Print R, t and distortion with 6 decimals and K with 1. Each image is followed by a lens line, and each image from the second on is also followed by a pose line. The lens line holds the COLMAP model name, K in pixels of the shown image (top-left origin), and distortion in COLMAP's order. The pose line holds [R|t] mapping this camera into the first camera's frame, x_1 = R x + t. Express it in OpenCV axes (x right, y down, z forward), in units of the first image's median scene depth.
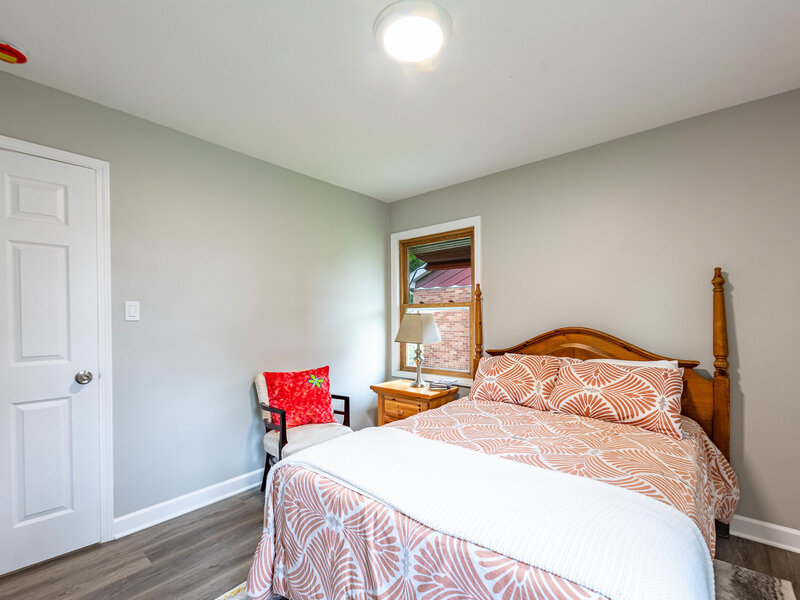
lens RADIAL K [[367.4, 0, 400.6], [0, 367.4, 320.6], [0, 0, 1]] dist [0.000789, 0.000024]
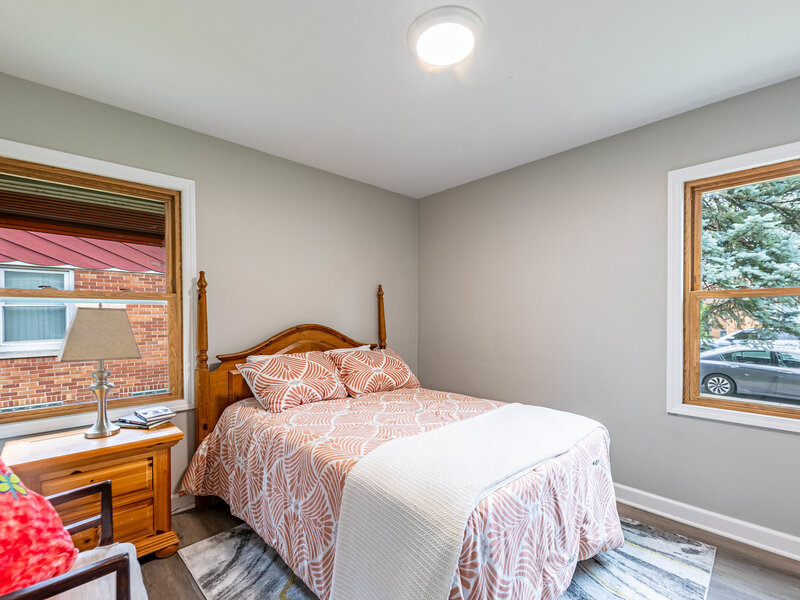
lens RADIAL K [[367.4, 0, 400.6], [0, 367.4, 320.6], [0, 0, 1]] dist [0.000789, 0.000024]
pose [[0.110670, -0.010592, 0.993801, -0.661021], [0.008691, 0.999915, 0.009689, -0.002063], [-0.993819, 0.007565, 0.110753, 0.660693]]
